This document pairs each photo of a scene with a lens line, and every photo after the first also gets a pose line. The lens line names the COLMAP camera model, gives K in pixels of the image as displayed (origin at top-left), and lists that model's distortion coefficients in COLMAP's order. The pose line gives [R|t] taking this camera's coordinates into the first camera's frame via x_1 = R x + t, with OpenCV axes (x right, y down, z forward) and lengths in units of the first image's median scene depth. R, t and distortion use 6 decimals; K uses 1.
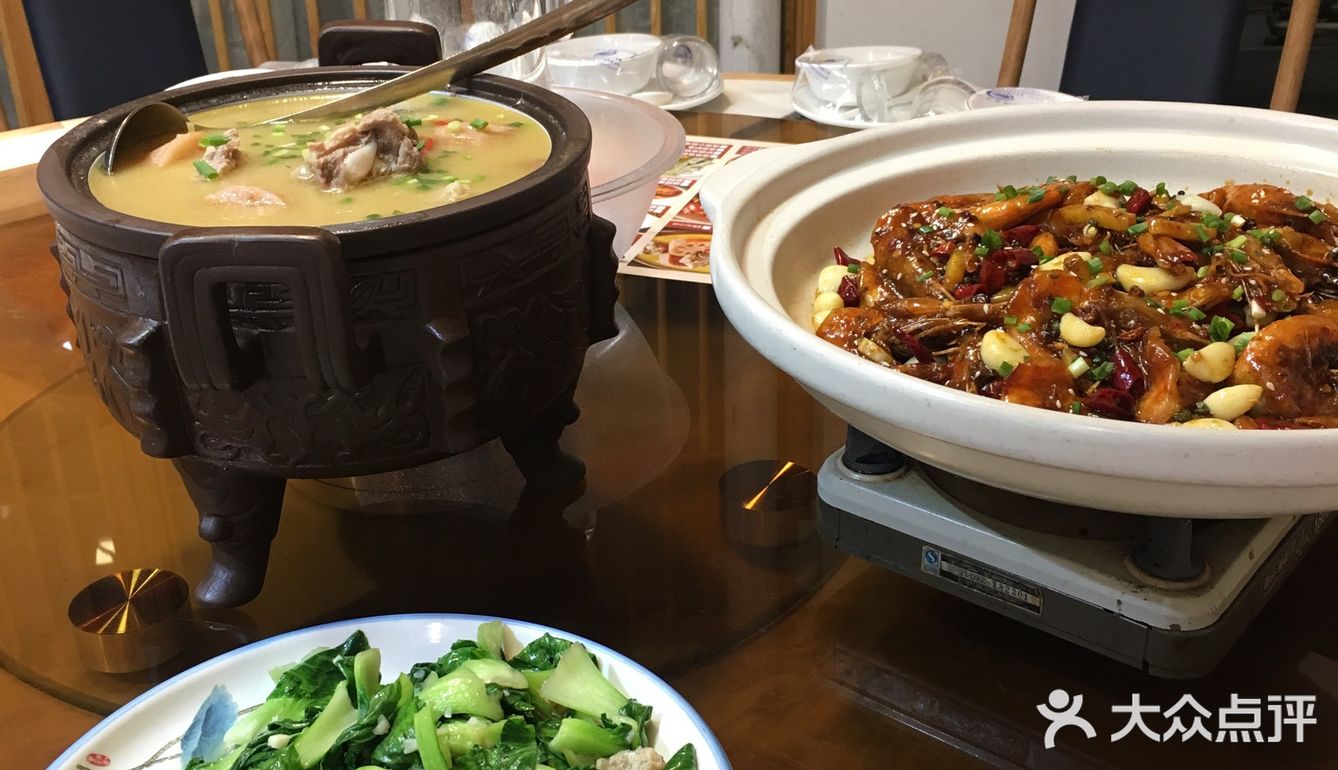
lens RADIAL K [[1405.3, 0, 669.0], [0, 1405.3, 385.0], [0, 0, 1]] dist [-0.009307, -0.001500]
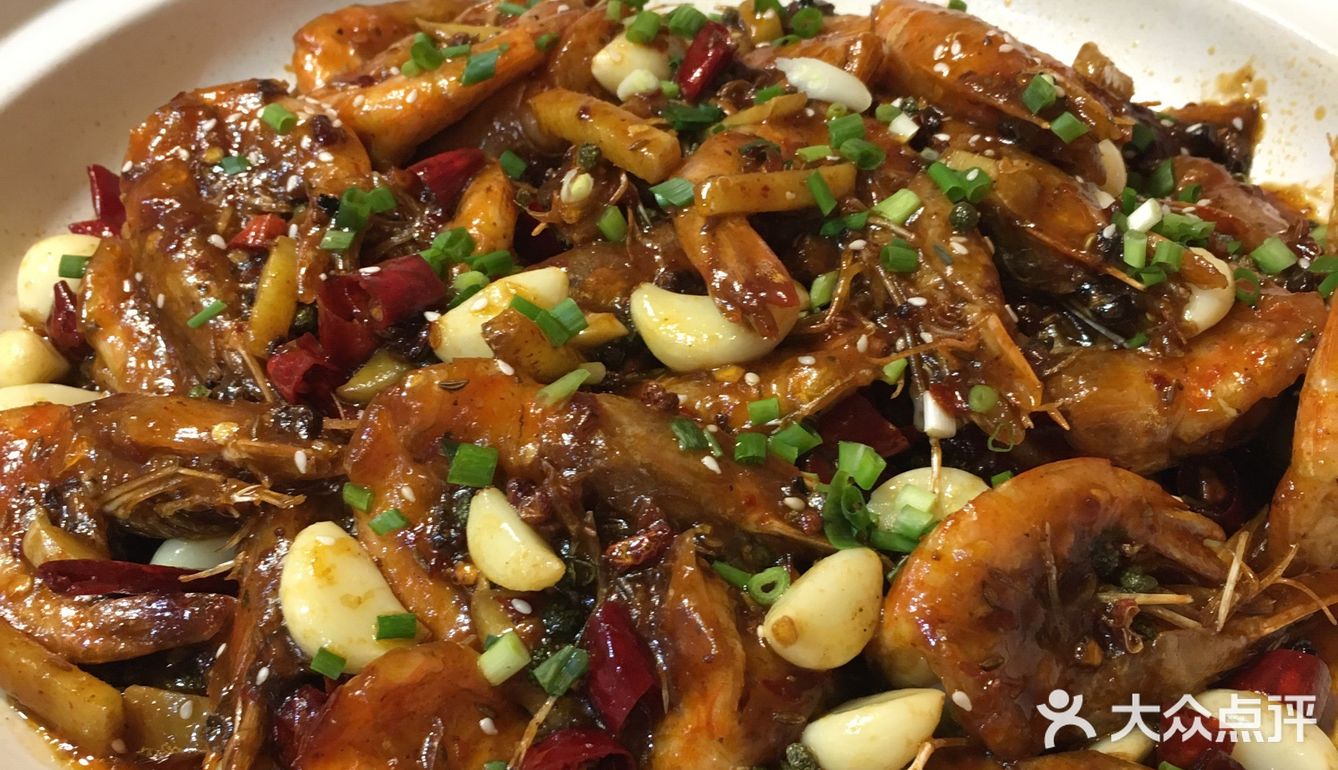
lens RADIAL K [[1563.0, 0, 669.0], [0, 1563.0, 385.0], [0, 0, 1]] dist [0.013125, 0.006952]
pose [[0.977584, -0.106703, 0.181503, 0.251048], [0.056090, 0.962899, 0.263967, -0.189087], [-0.202935, -0.247870, 0.947300, 0.561607]]
